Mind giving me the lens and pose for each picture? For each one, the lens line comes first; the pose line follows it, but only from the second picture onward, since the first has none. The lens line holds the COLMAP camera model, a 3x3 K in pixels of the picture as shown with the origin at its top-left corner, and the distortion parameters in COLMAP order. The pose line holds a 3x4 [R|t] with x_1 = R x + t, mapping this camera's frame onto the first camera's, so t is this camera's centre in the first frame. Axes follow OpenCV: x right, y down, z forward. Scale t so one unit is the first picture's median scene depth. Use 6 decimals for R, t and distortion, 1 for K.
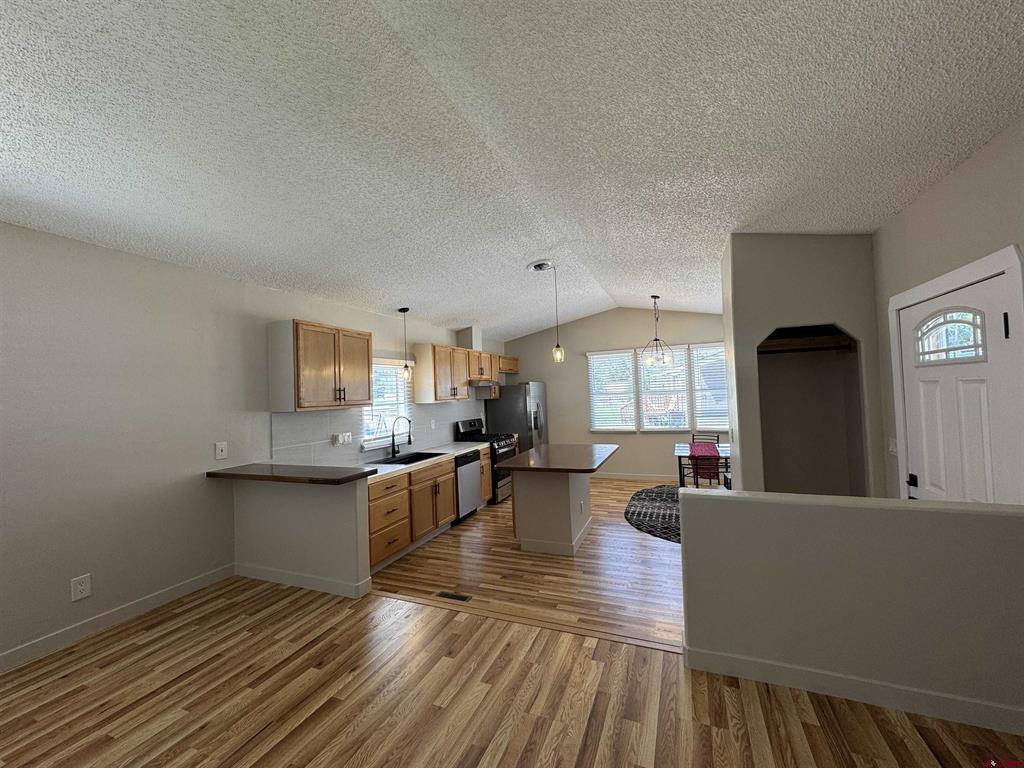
lens RADIAL K [[411.0, 0, 512.0], [0, 411.0, 384.0], [0, 0, 1]] dist [-0.000340, 0.000227]
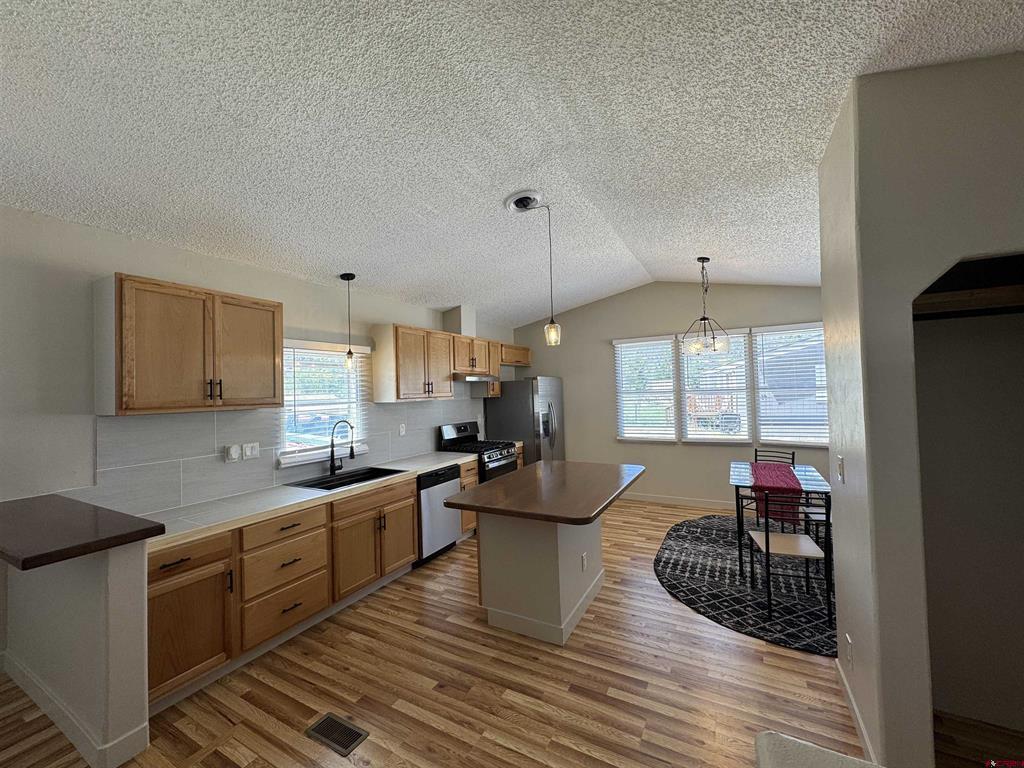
lens RADIAL K [[411.0, 0, 512.0], [0, 411.0, 384.0], [0, 0, 1]] dist [-0.000340, 0.000227]
pose [[0.994305, 0.008362, -0.106248, 0.105733], [-0.007675, 0.999947, 0.006876, 0.005738], [0.106300, -0.006022, 0.994316, 0.279587]]
